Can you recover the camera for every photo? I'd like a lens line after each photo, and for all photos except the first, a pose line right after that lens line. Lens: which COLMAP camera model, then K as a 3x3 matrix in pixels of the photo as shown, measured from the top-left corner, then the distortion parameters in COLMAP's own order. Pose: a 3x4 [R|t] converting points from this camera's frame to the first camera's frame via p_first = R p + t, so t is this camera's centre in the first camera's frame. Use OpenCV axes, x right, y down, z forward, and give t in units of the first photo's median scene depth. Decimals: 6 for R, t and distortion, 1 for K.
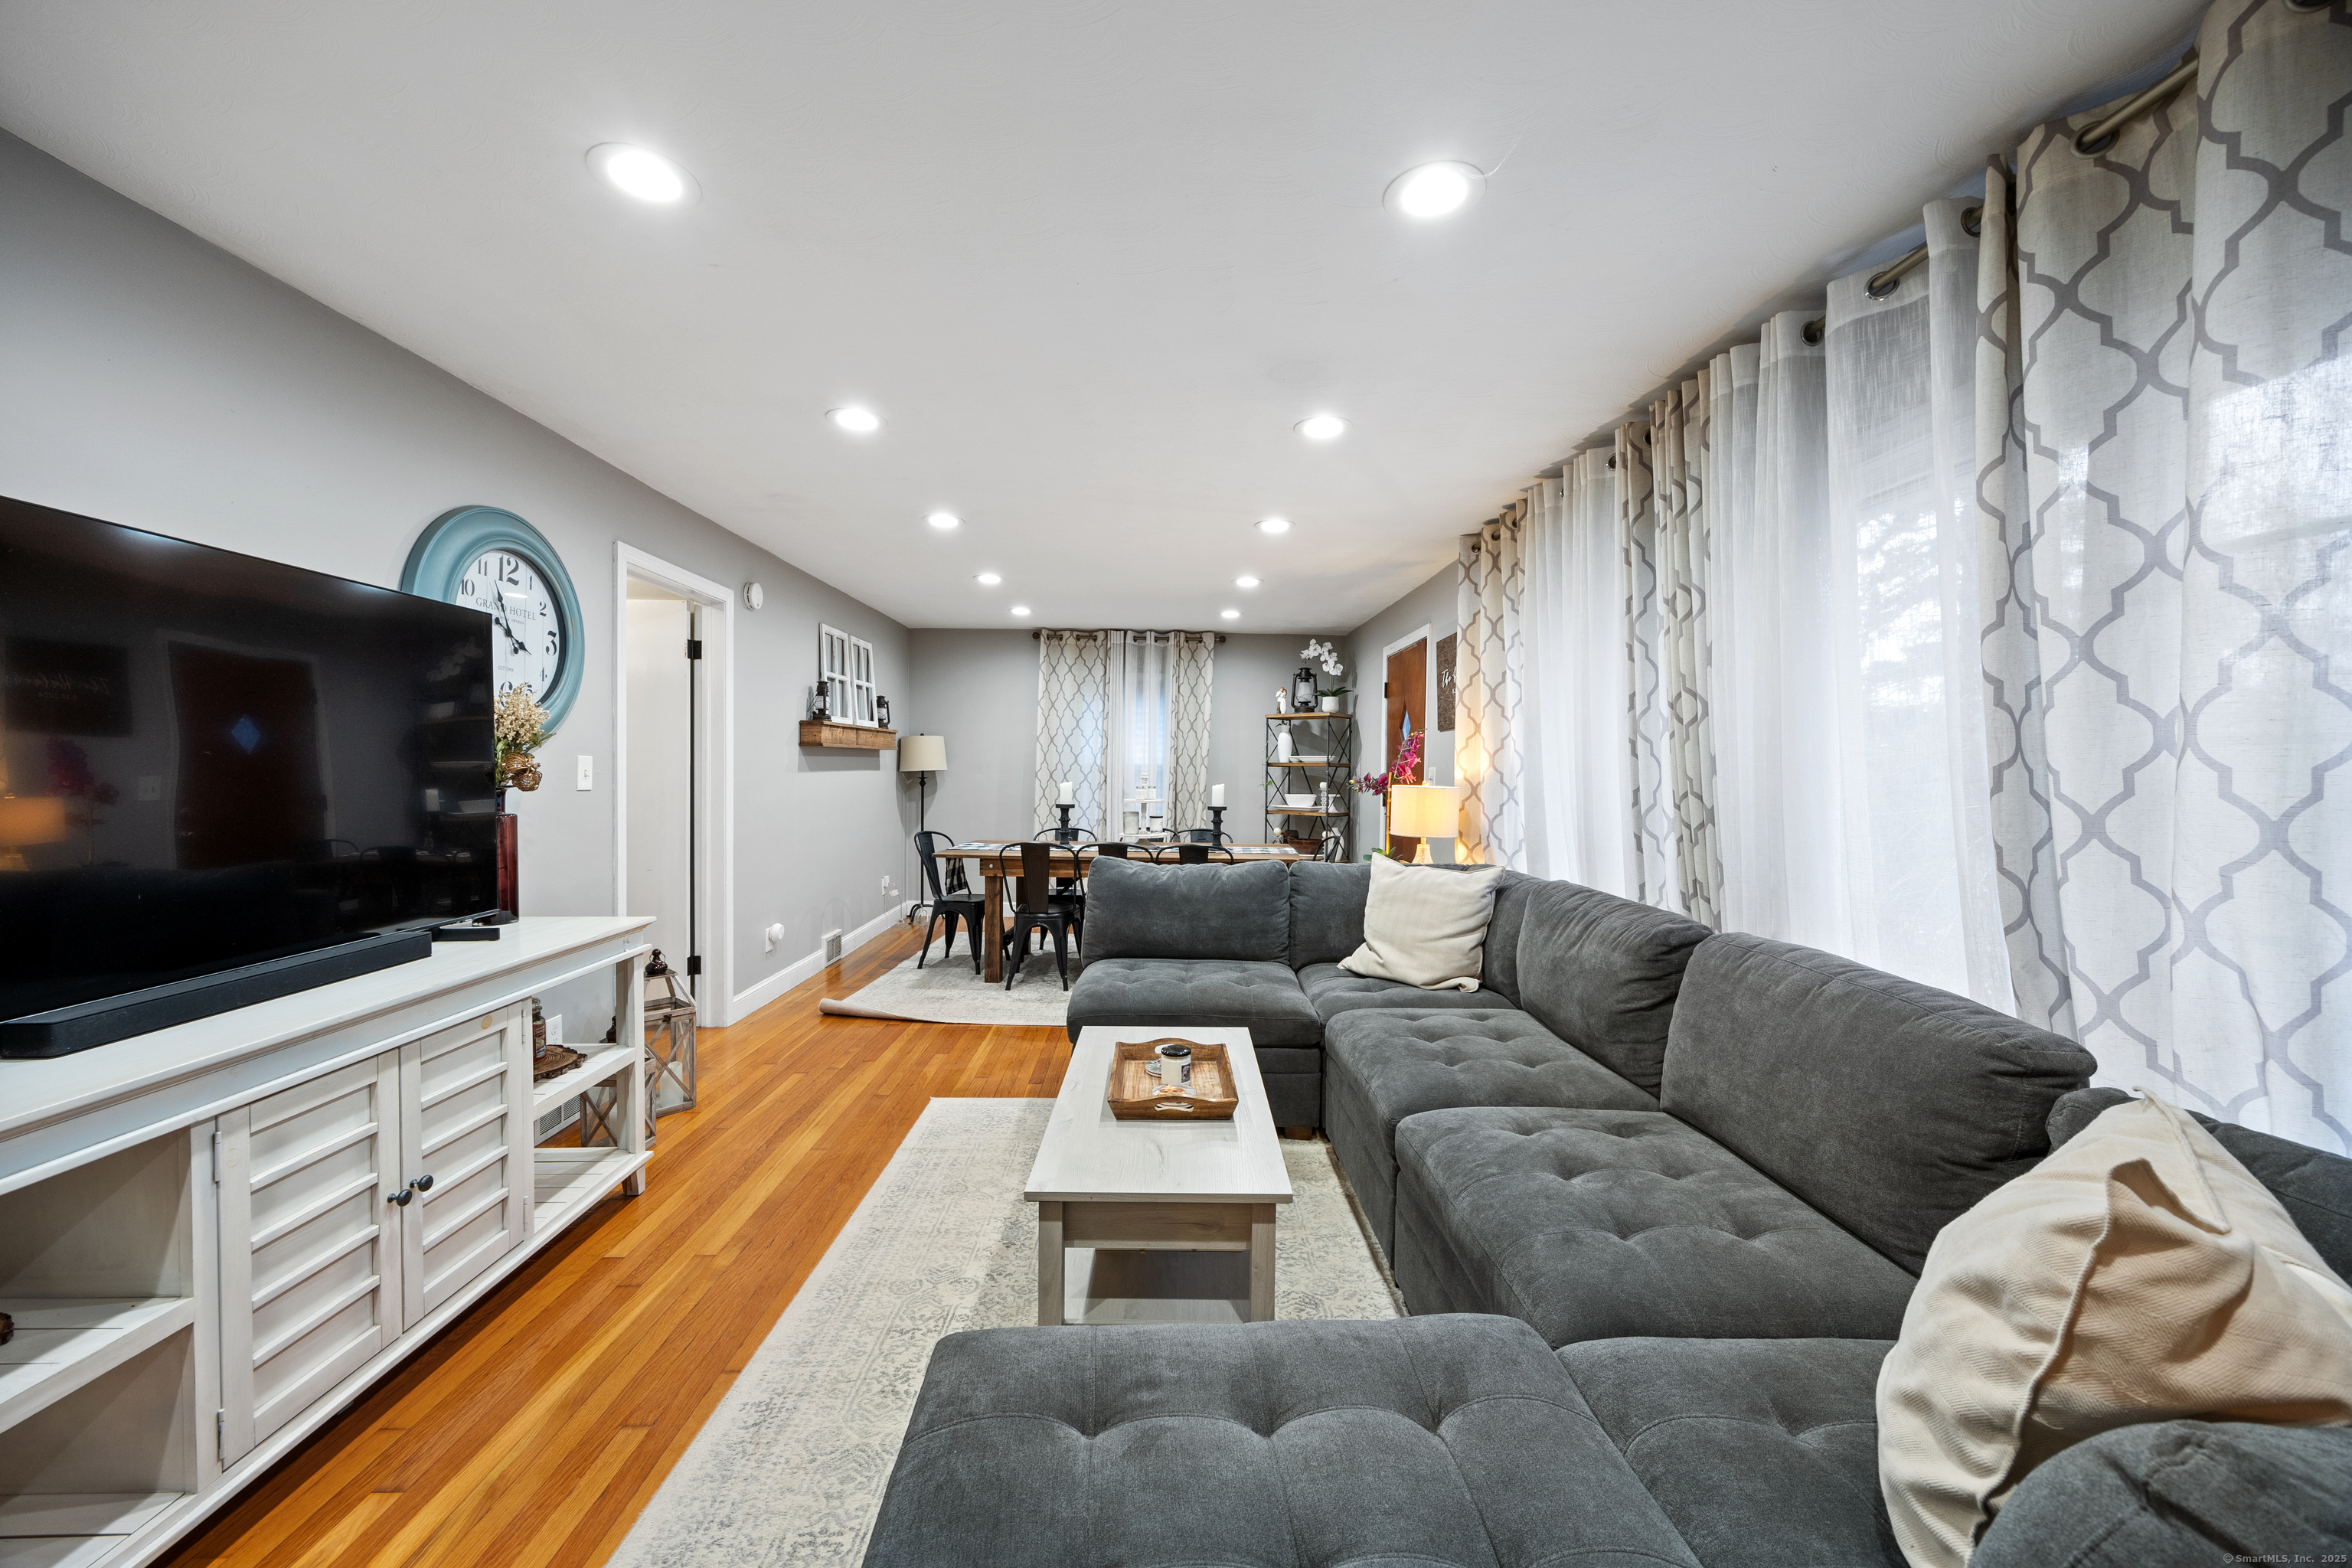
lens RADIAL K [[904.4, 0, 1178.3], [0, 904.4, 789.9], [0, 0, 1]] dist [-0.001099, 0.000372]
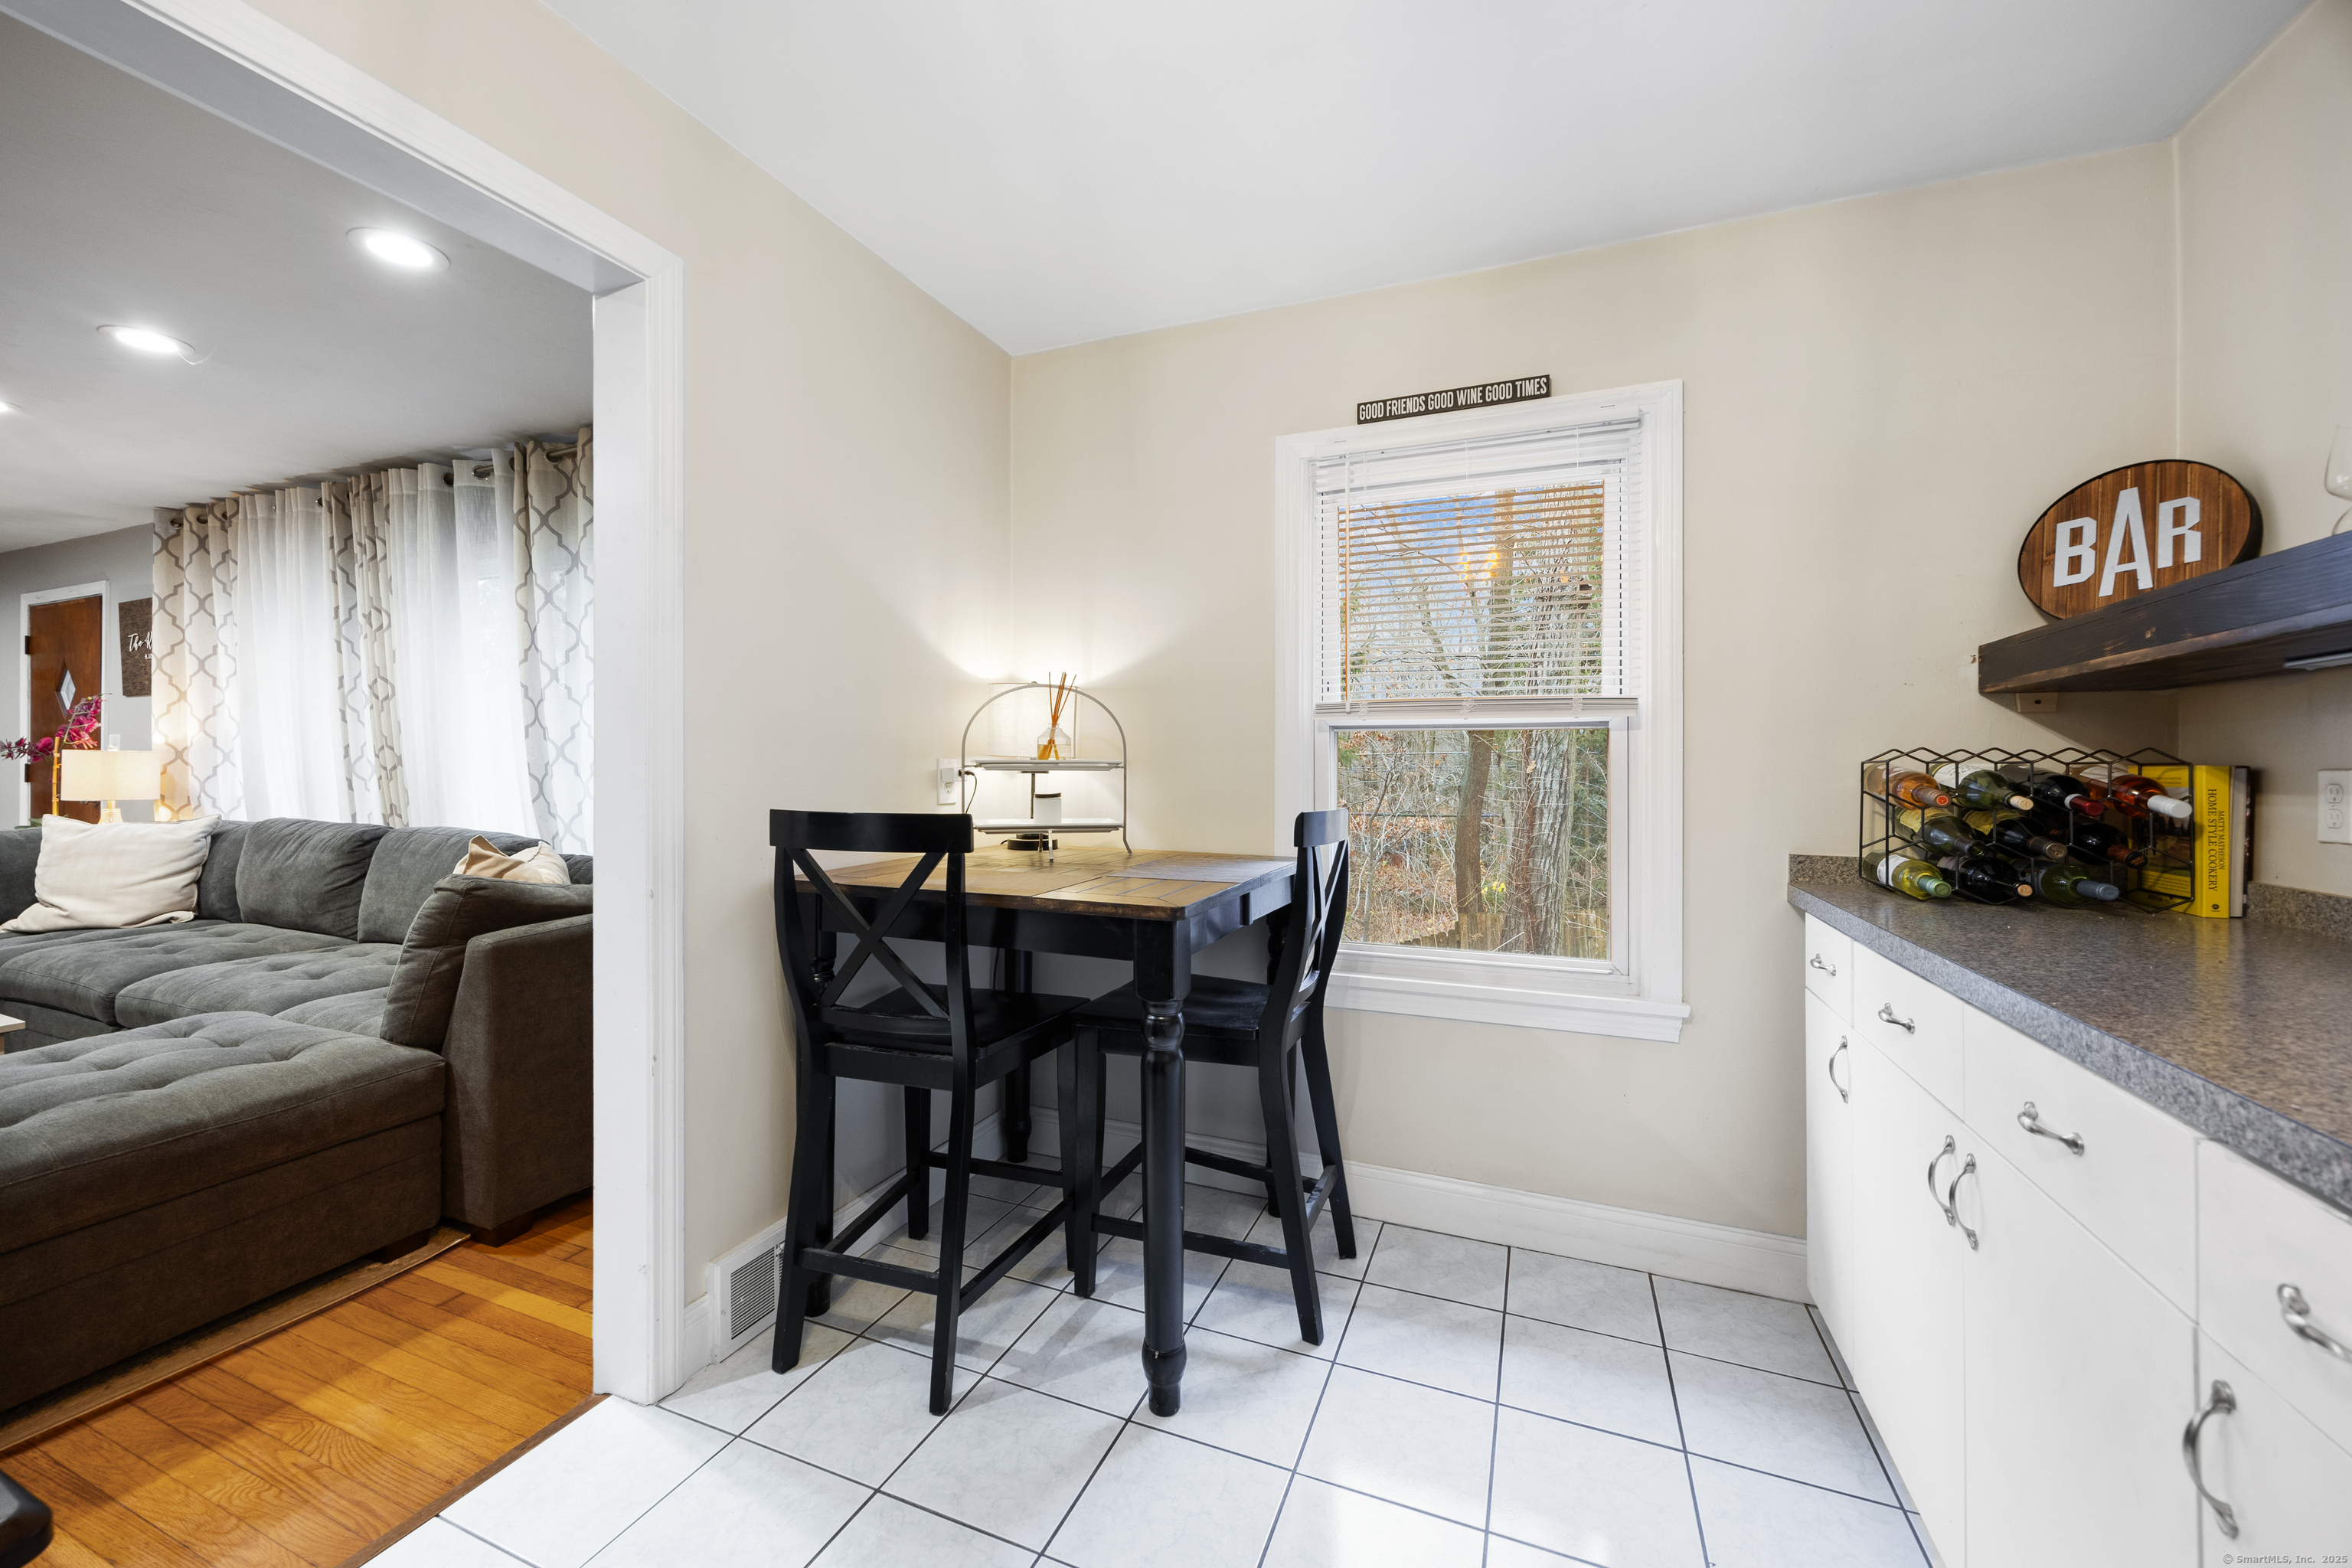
lens RADIAL K [[920.6, 0, 1160.6], [0, 920.6, 756.0], [0, 0, 1]] dist [-0.001004, -0.000056]
pose [[0.412874, -0.010936, 0.910723, -0.230932], [0.025998, 0.999662, 0.000218, 0.041777], [-0.910417, 0.023587, 0.413019, -0.630967]]
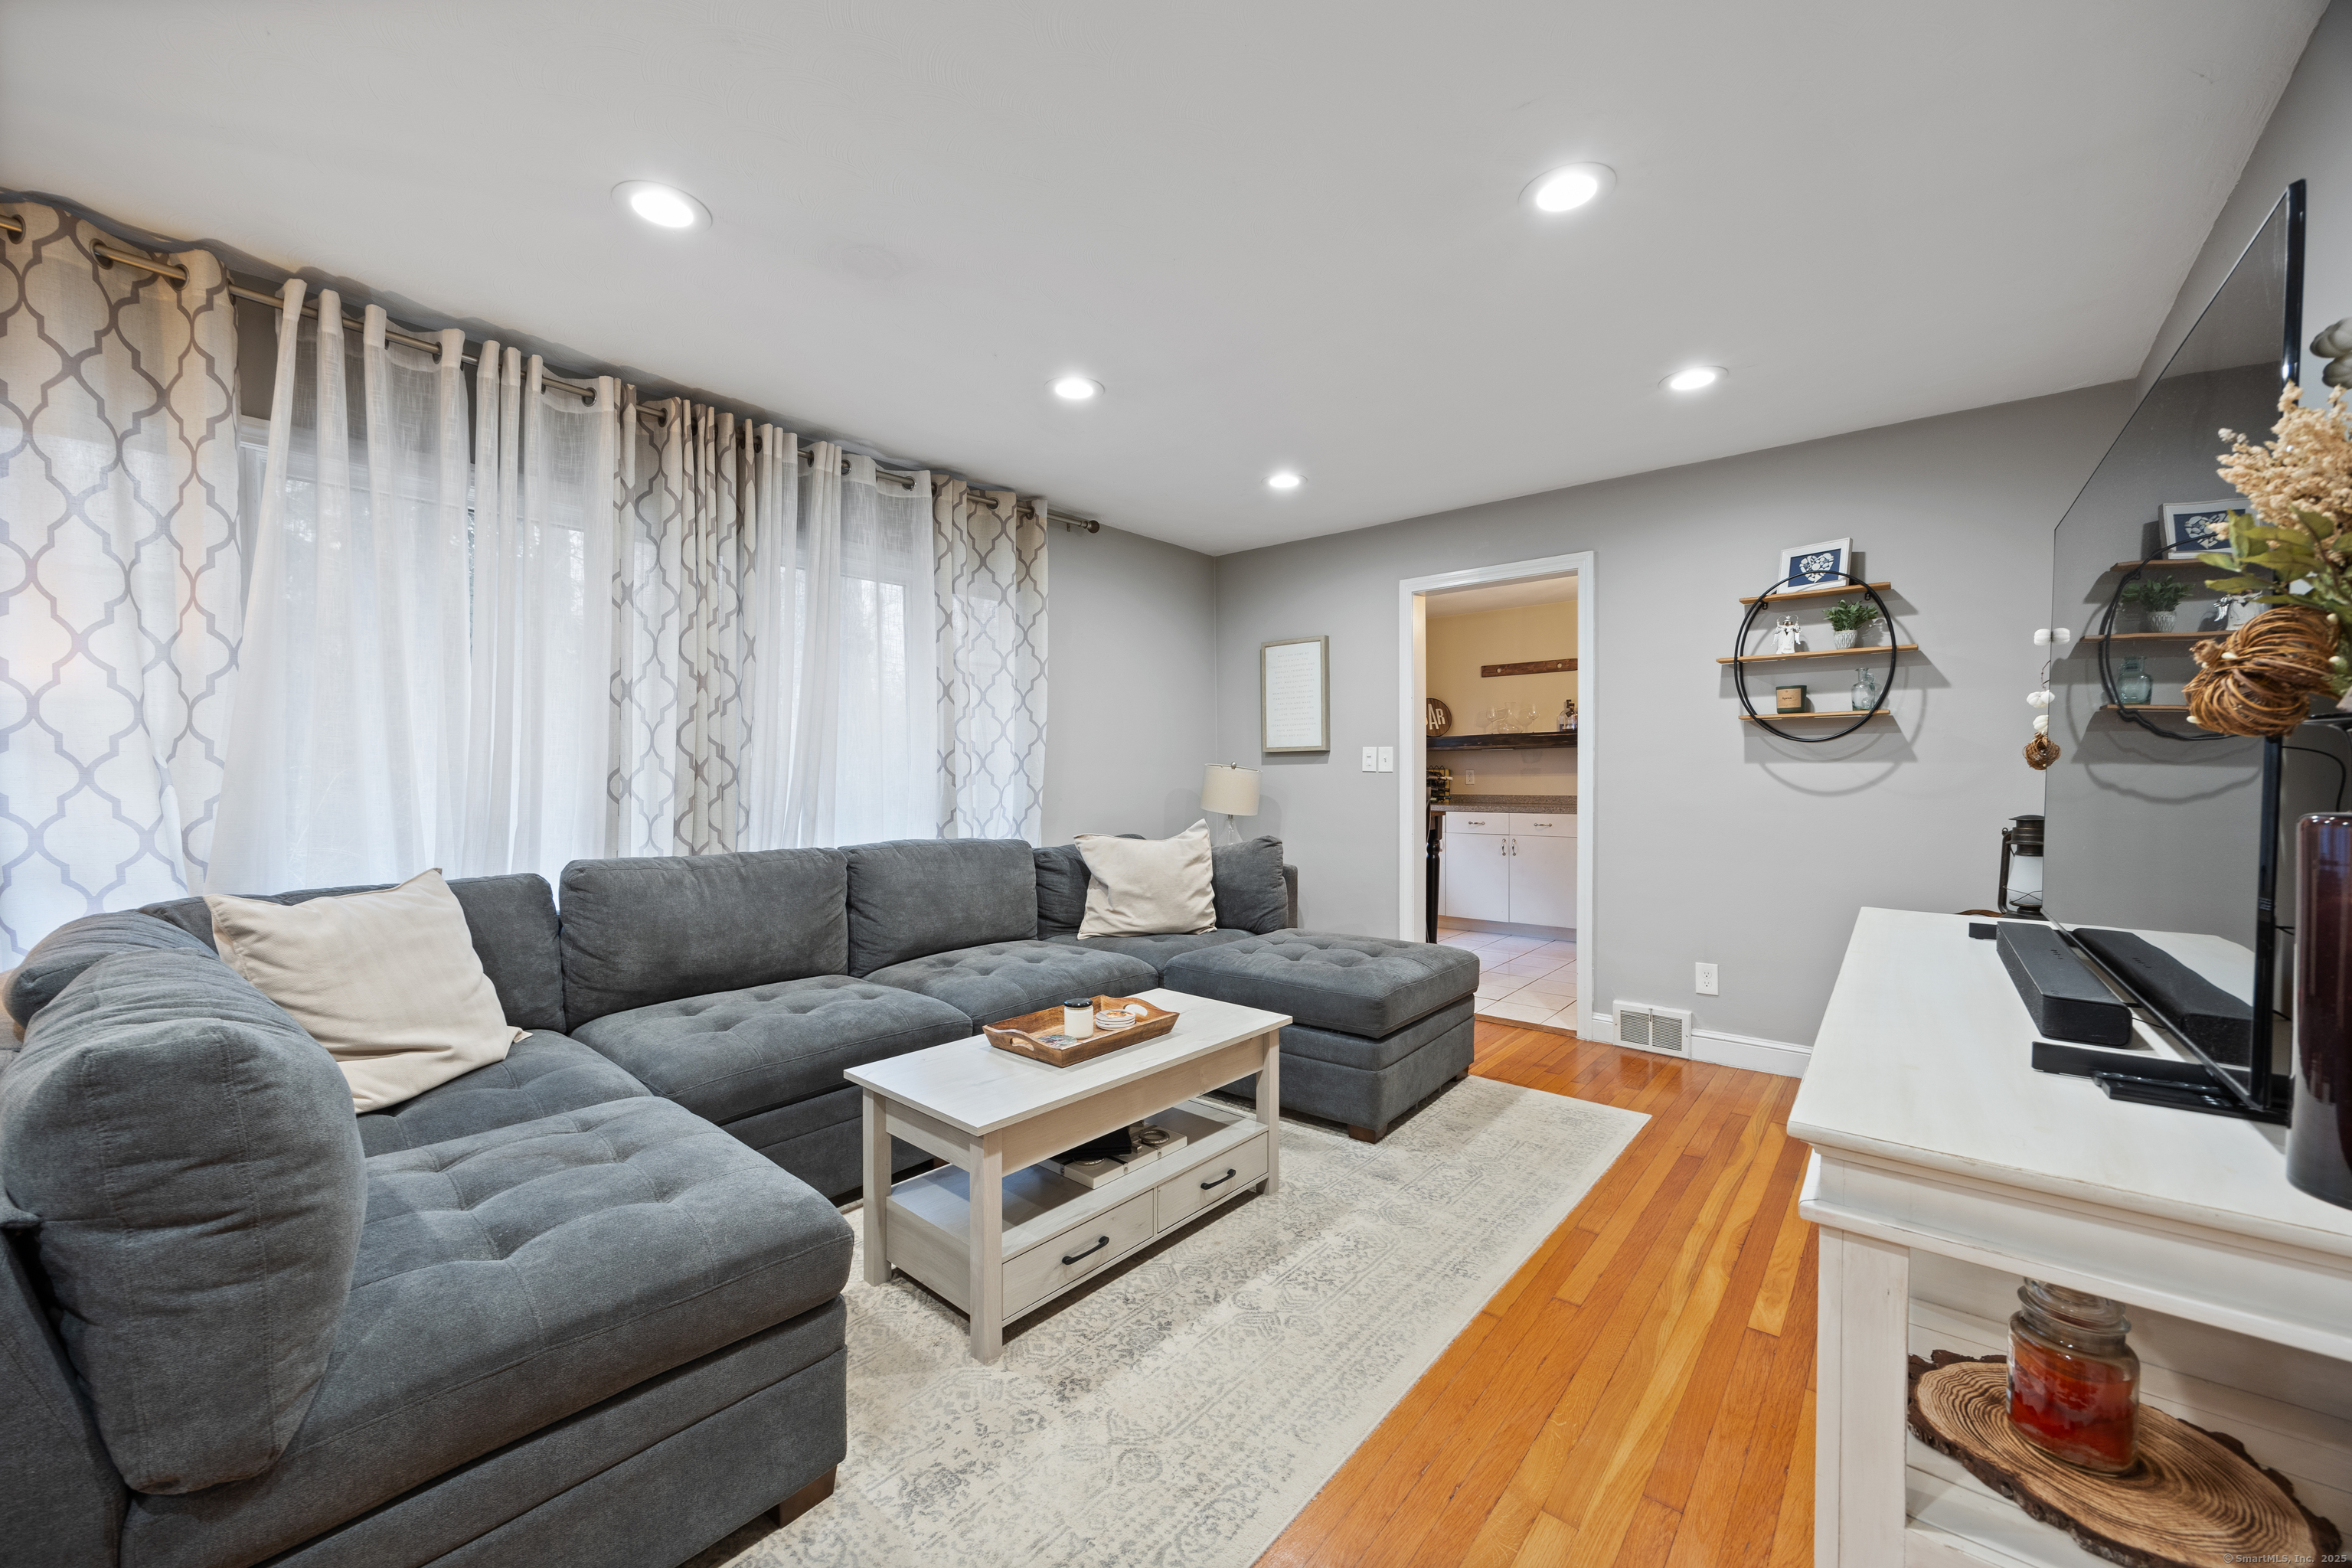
lens RADIAL K [[907.9, 0, 1167.2], [0, 907.9, 788.4], [0, 0, 1]] dist [0.000679, 0.000171]
pose [[-0.743850, -0.019892, 0.668050, -0.530819], [0.013463, 0.998908, 0.044735, 0.000199], [-0.668211, 0.042270, -0.742770, 1.176303]]
